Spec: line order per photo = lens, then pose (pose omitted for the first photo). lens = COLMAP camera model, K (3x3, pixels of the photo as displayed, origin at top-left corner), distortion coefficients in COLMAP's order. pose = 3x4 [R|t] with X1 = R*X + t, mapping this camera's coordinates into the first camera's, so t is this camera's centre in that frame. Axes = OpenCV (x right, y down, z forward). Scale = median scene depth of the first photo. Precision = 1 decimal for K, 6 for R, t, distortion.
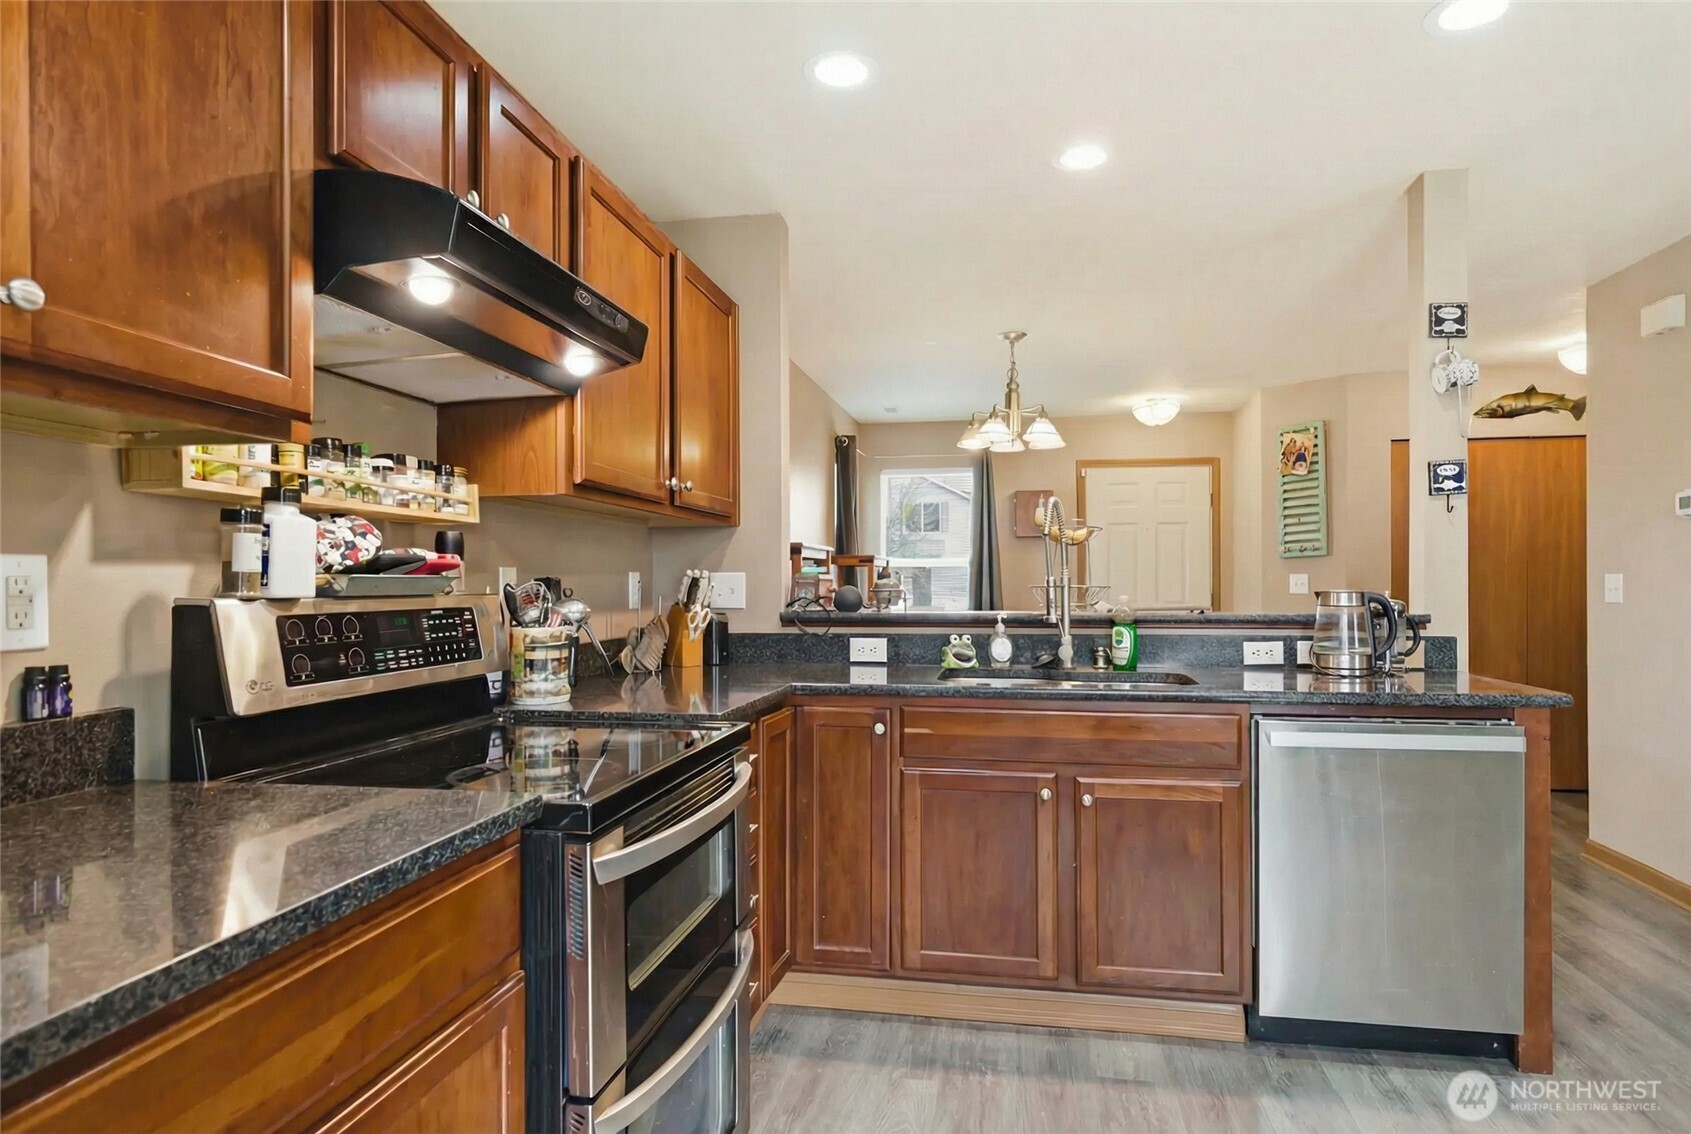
lens RADIAL K [[972.9, 0, 854.6], [0, 972.9, 582.6], [0, 0, 1]] dist [-0.006160, 0.000629]
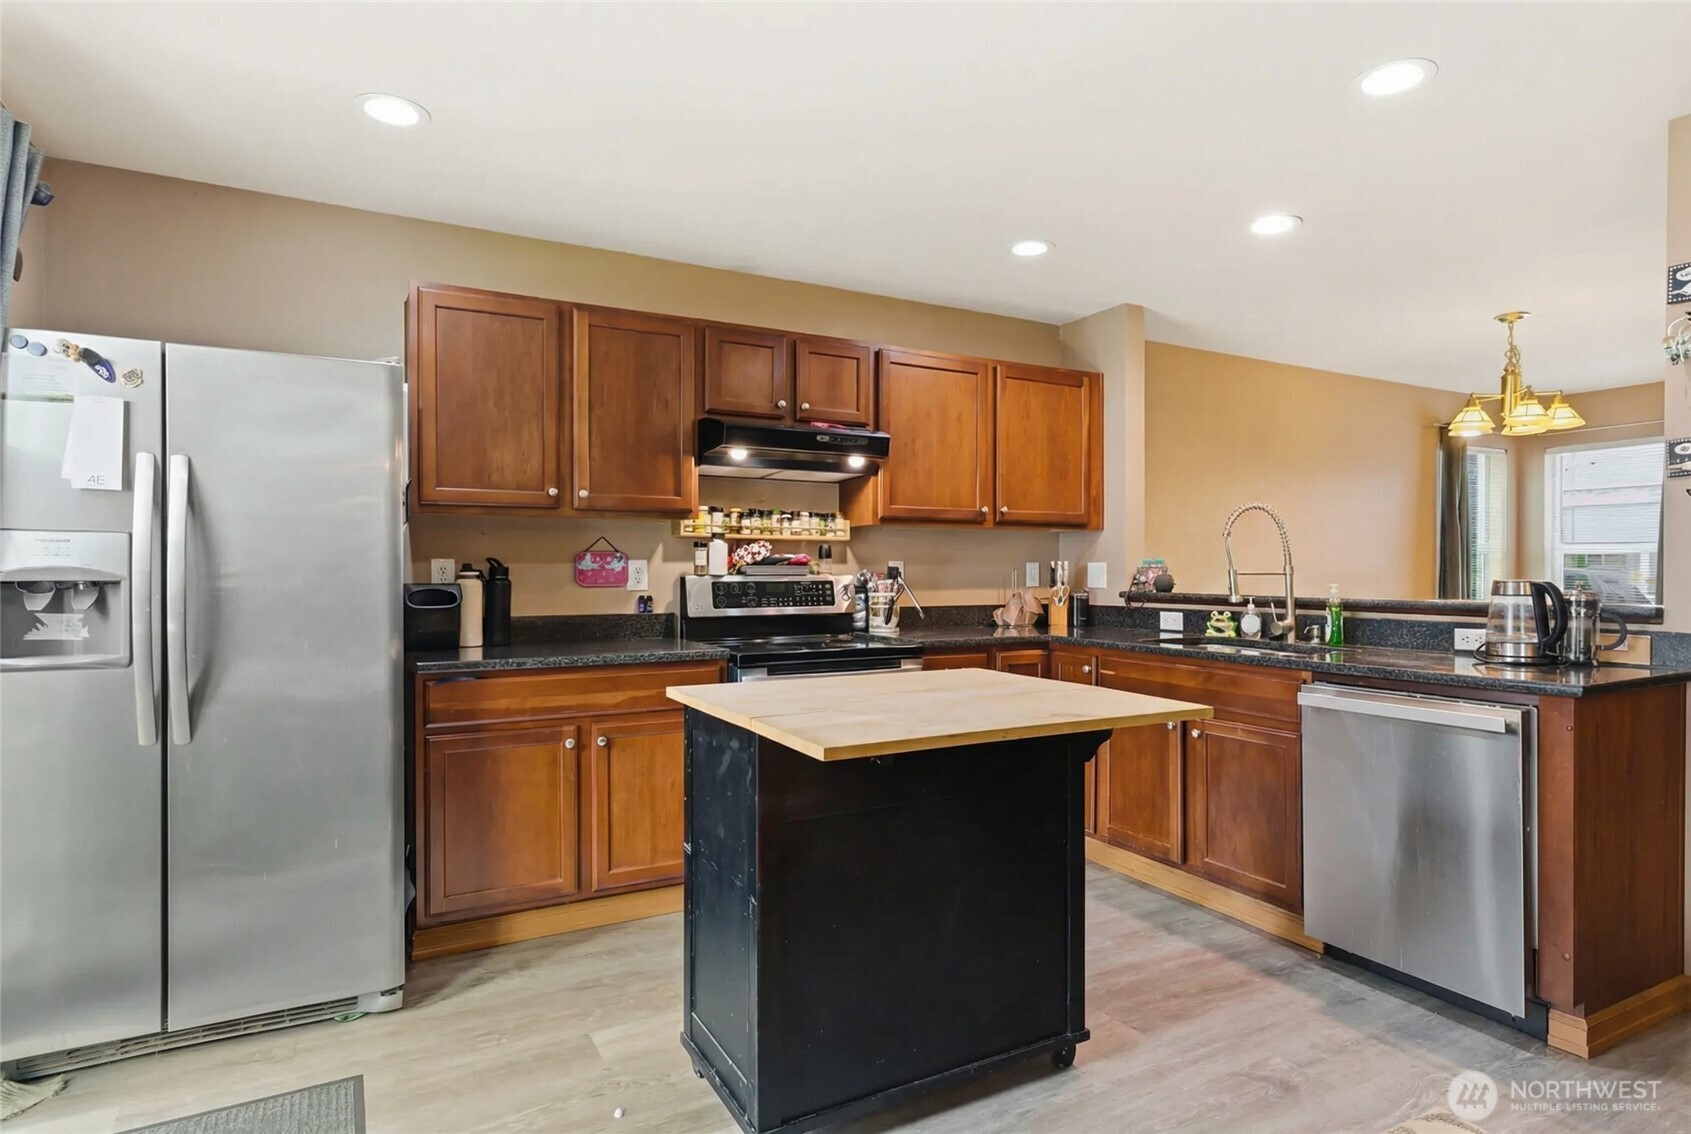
lens RADIAL K [[910.2, 0, 856.7], [0, 910.2, 578.8], [0, 0, 1]] dist [-0.012409, 0.000201]
pose [[0.630890, 0.010992, -0.775794, 1.162092], [-0.003114, 0.999927, 0.011636, -0.002897], [0.775866, -0.004925, 0.630879, -0.194353]]
